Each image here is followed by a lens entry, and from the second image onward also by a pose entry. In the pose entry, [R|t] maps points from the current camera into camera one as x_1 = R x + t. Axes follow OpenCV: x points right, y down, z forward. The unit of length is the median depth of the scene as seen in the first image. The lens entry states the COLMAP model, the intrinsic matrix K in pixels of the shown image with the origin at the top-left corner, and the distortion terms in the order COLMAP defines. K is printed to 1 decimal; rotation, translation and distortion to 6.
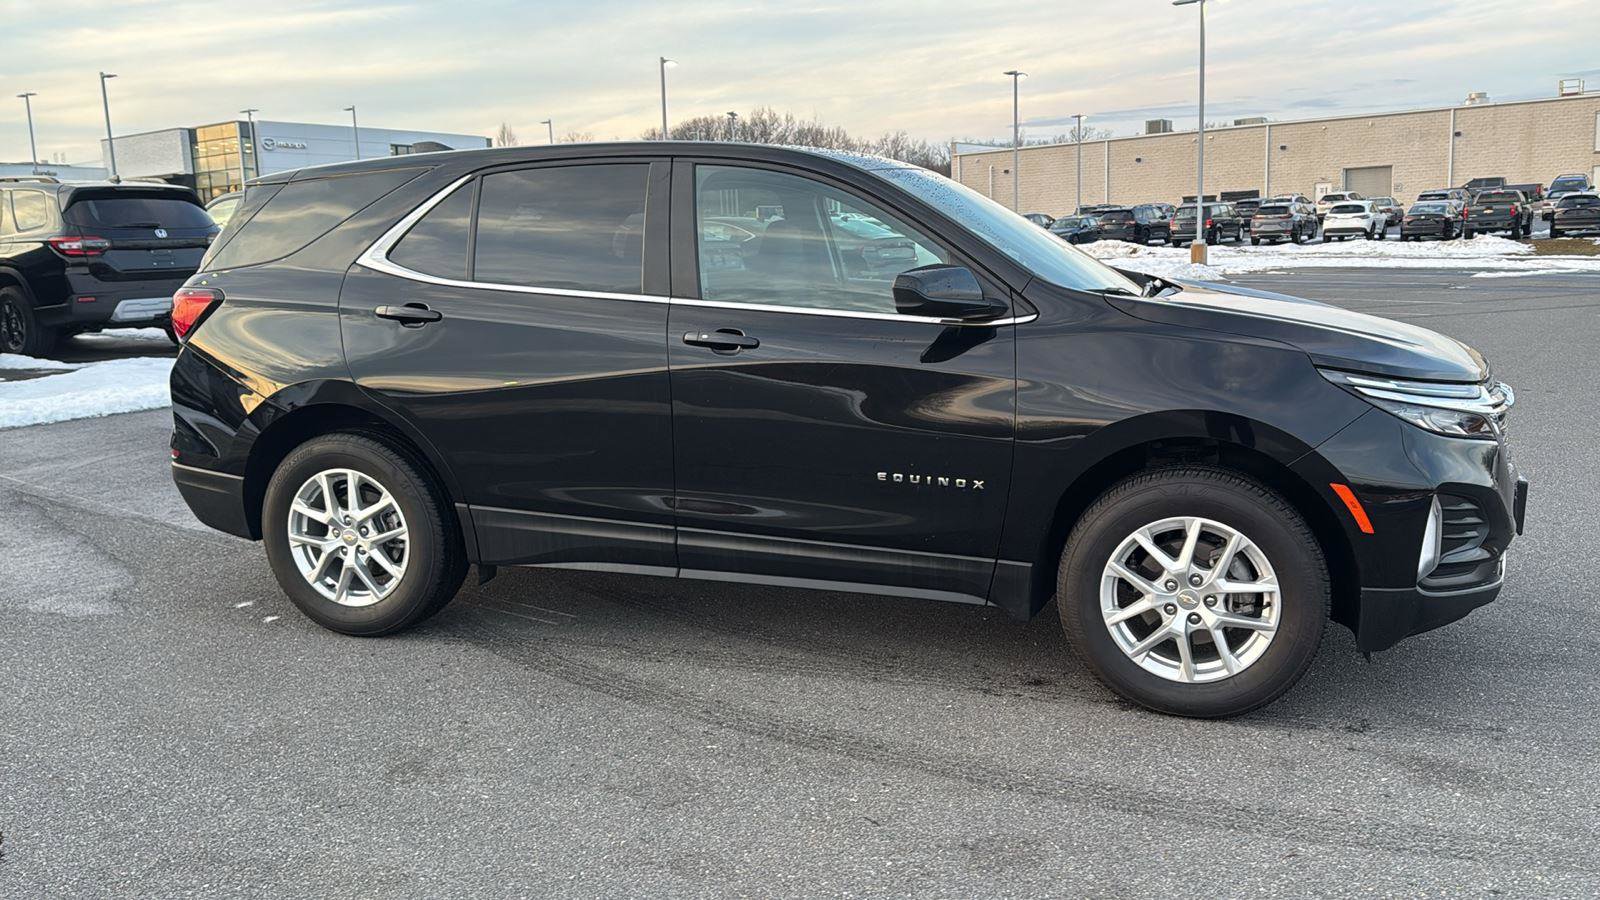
lens RADIAL K [[1289.4, 0, 827.3], [0, 1289.4, 459.1], [0, 0, 1]] dist [0.149267, -0.259778]
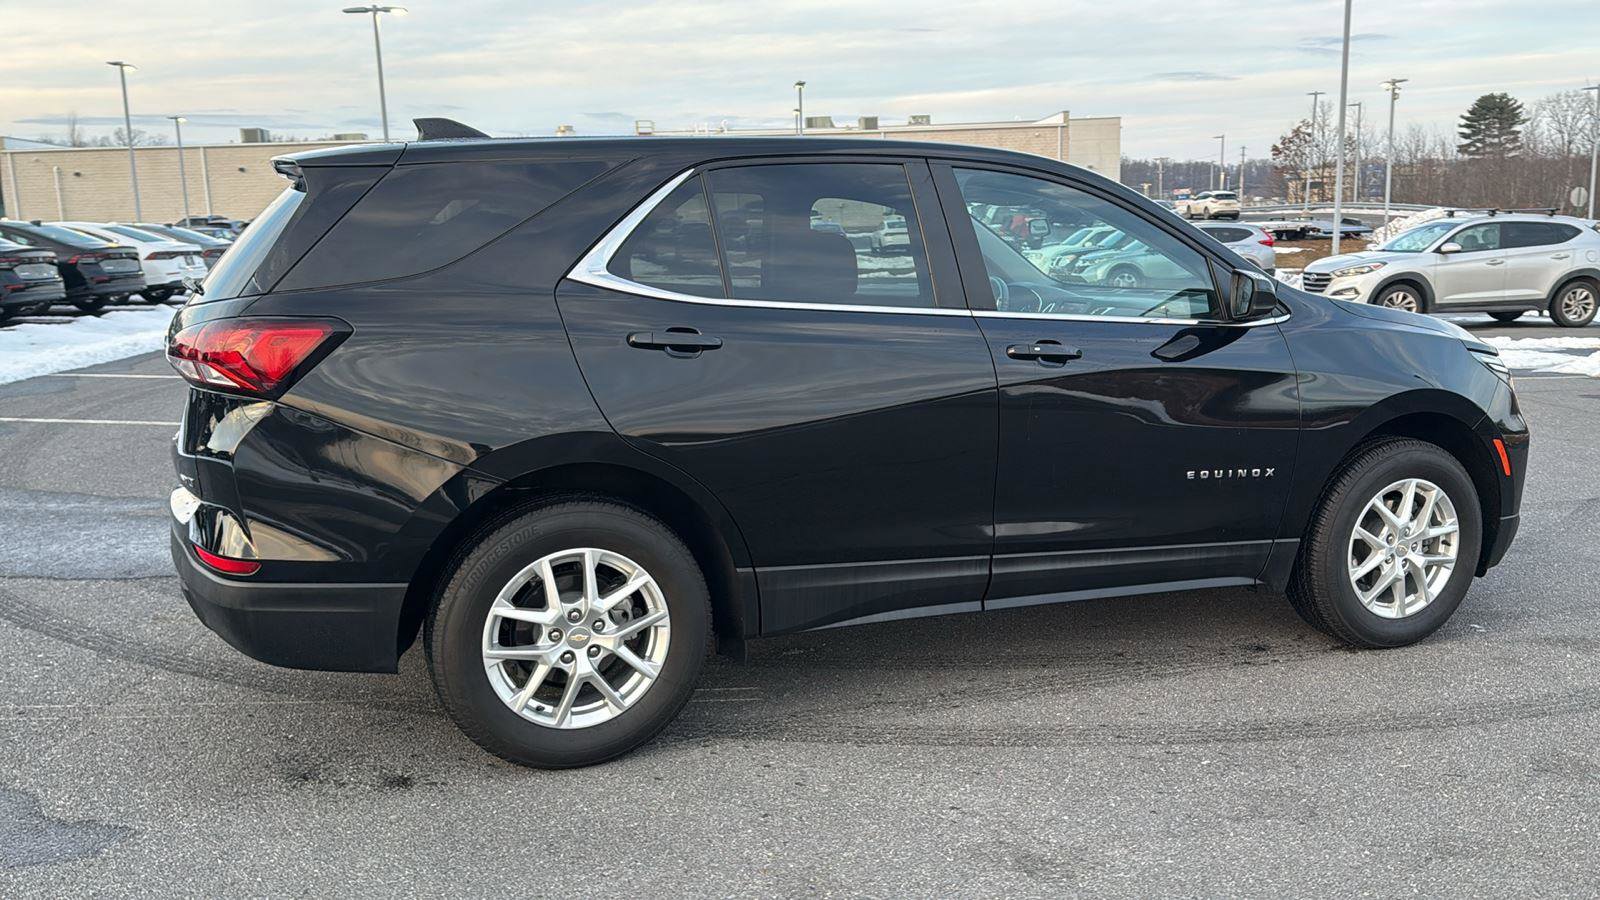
lens RADIAL K [[1292.6, 0, 823.7], [0, 1292.6, 449.2], [0, 0, 1]] dist [0.121726, -0.184598]
pose [[0.775498, -0.090779, 0.624790, -0.748972], [0.103515, 0.994499, 0.016012, -0.048622], [-0.622807, 0.052258, 0.780629, 0.327788]]
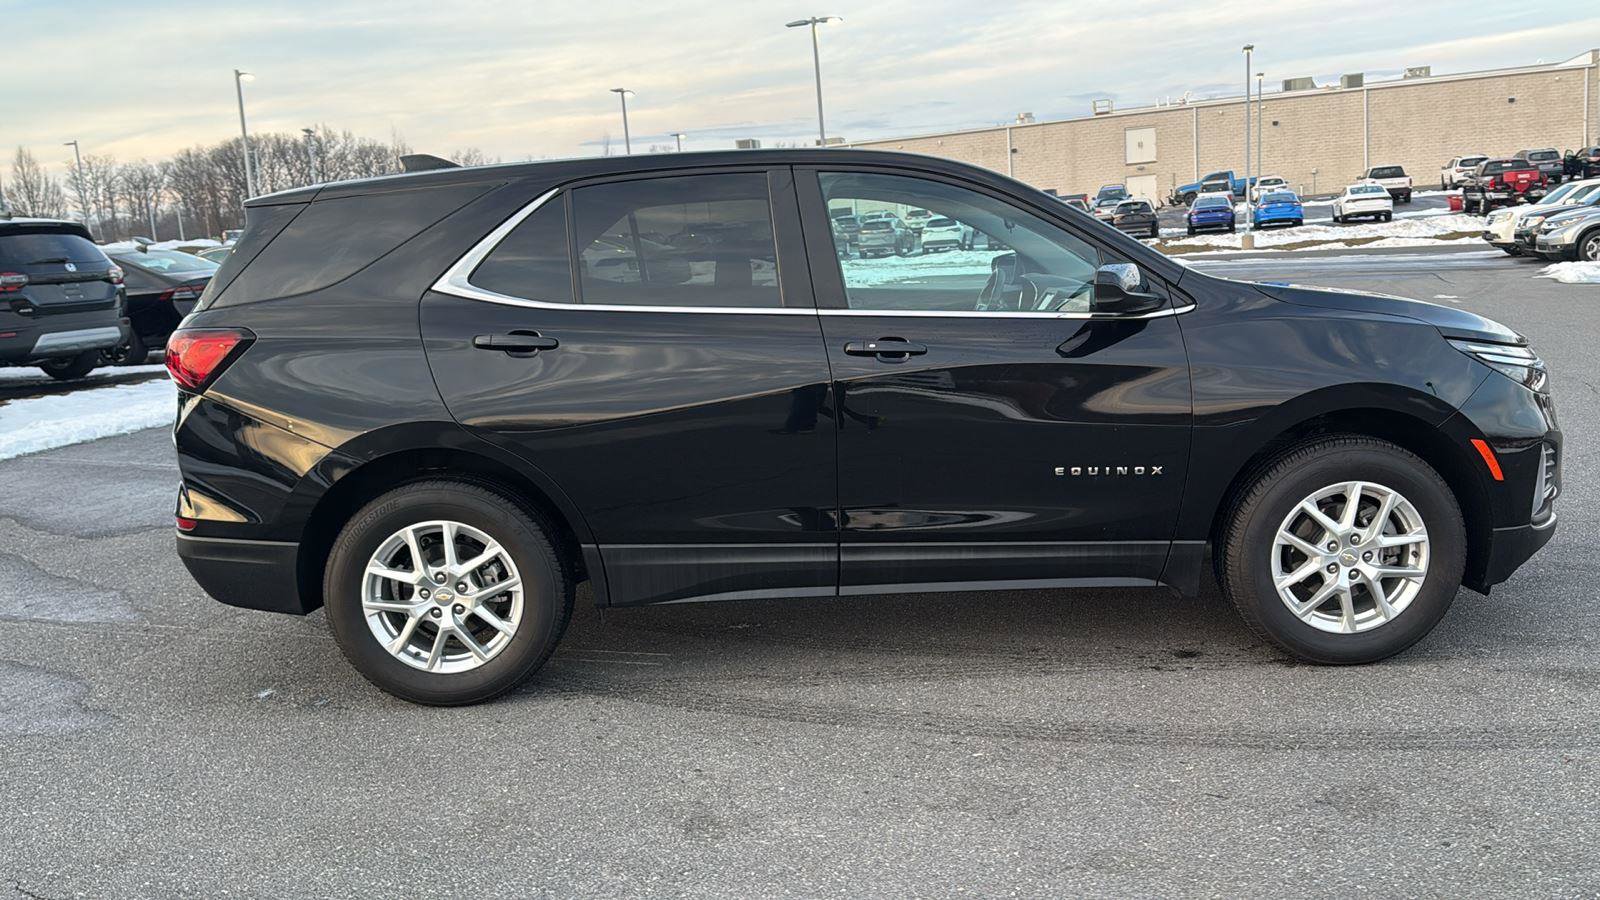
lens RADIAL K [[1290.5, 0, 829.6], [0, 1290.5, 465.2], [0, 0, 1]] dist [0.133435, -0.195439]
pose [[0.948242, -0.085462, 0.305831, -0.396540], [0.088310, 0.996083, 0.004539, -0.010828], [-0.305021, 0.022704, 0.952075, 0.071375]]
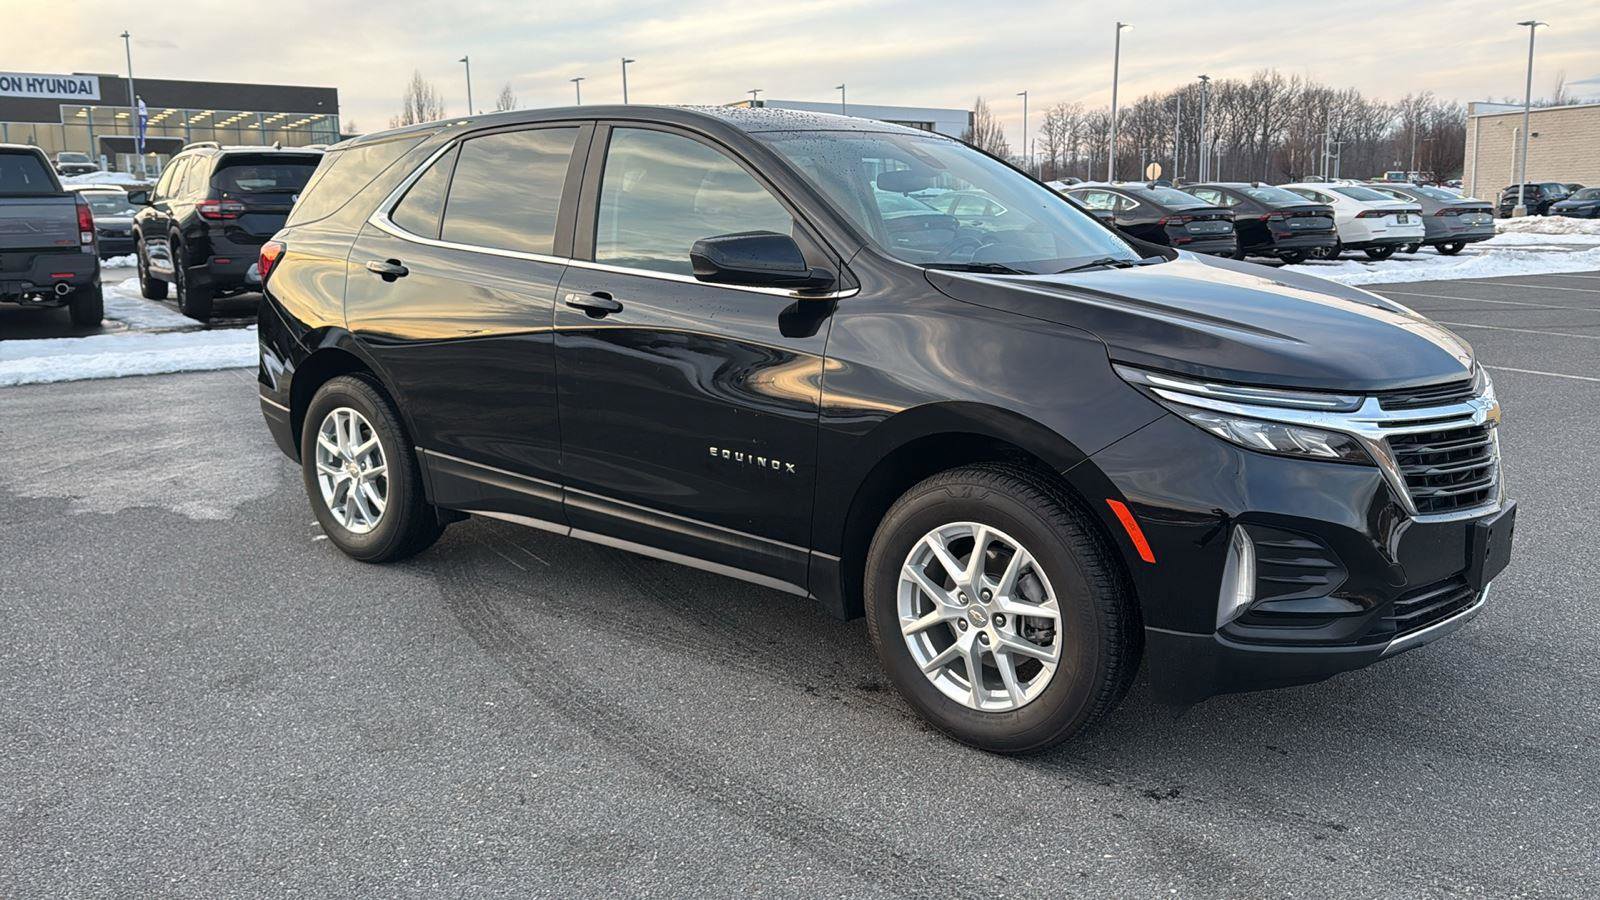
lens RADIAL K [[1288.6, 0, 823.2], [0, 1288.6, 435.7], [0, 0, 1]] dist [0.132383, -0.225216]
pose [[0.931069, 0.075079, -0.357034, 0.411513], [-0.073175, 0.997141, 0.018860, -0.019913], [0.357430, 0.008566, 0.933901, 0.119005]]
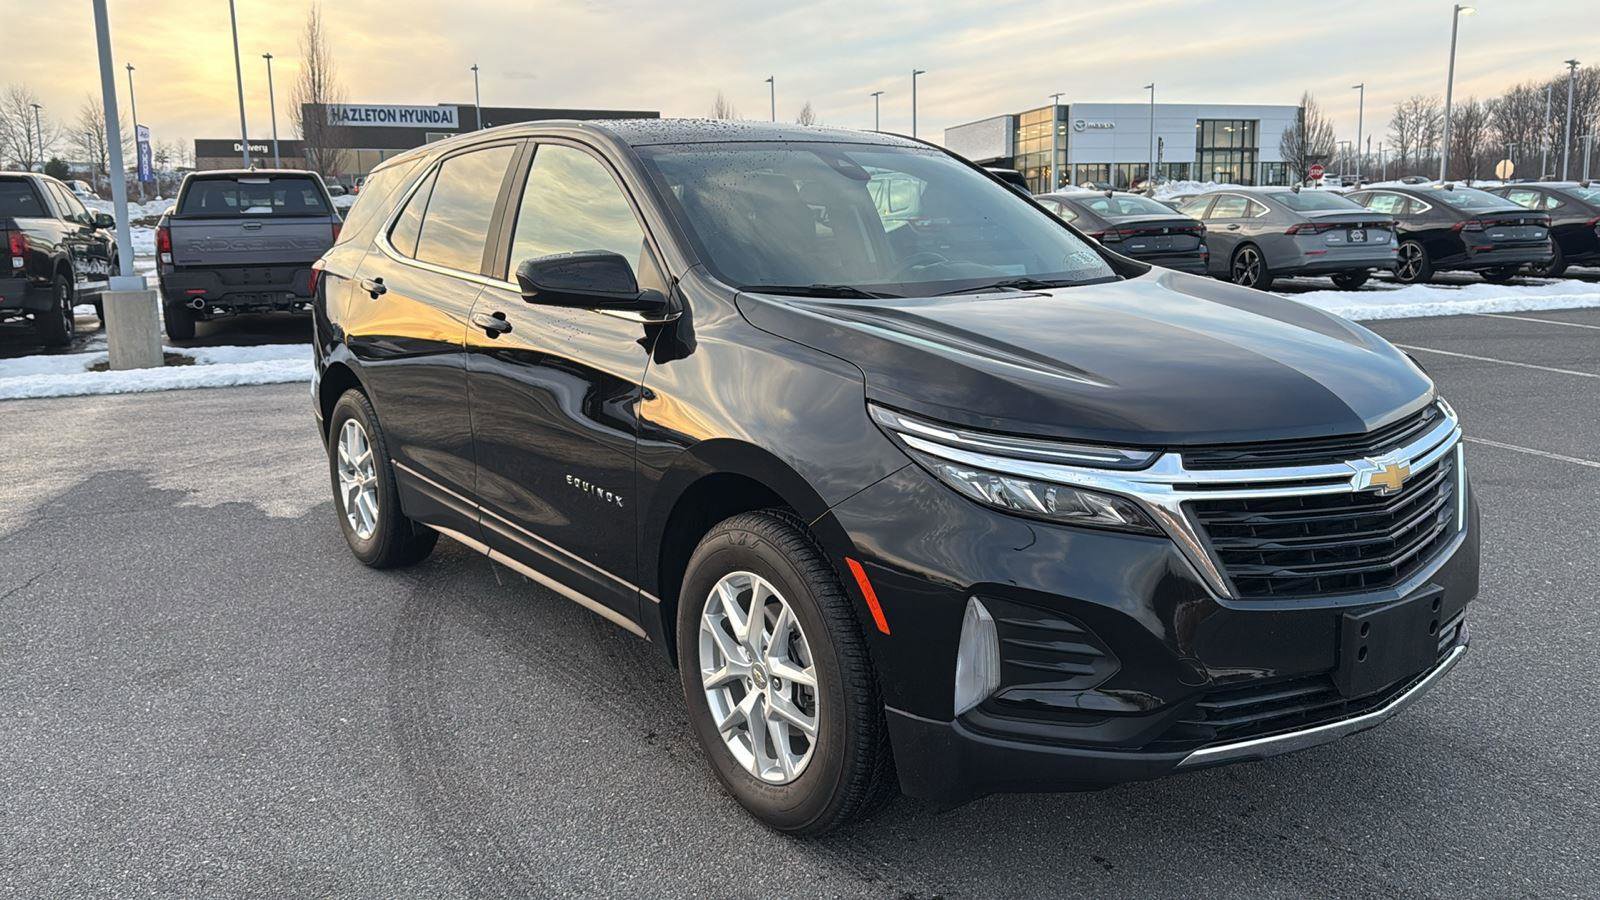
lens RADIAL K [[1287.4, 0, 767.4], [0, 1287.4, 444.5], [0, 0, 1]] dist [0.111096, -0.173558]
pose [[0.795172, 0.106658, -0.596930, 0.630237], [-0.101338, 0.993939, 0.042603, -0.058232], [0.597857, 0.026614, 0.801161, 0.307481]]
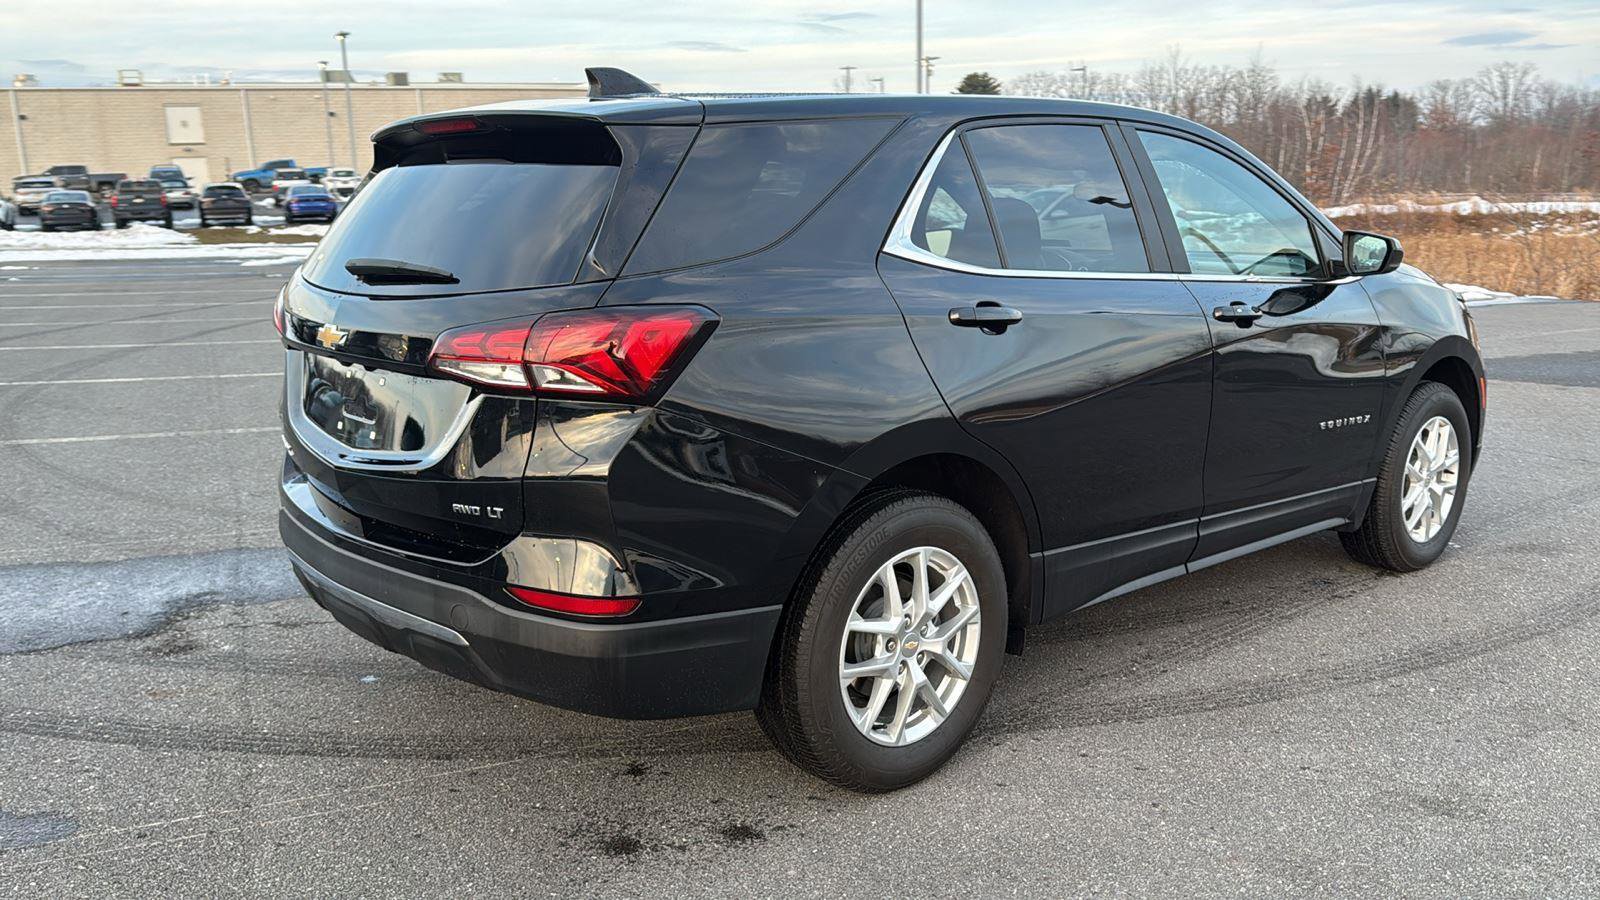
lens RADIAL K [[1320.1, 0, 800.0], [0, 1320.1, 450.0], [0, 0, 1]] dist [0.025899, -0.003606]
pose [[0.517282, -0.153621, 0.841914, -1.014315], [0.154977, 0.984308, 0.084383, -0.115760], [-0.841666, 0.086827, 0.532973, 0.694878]]
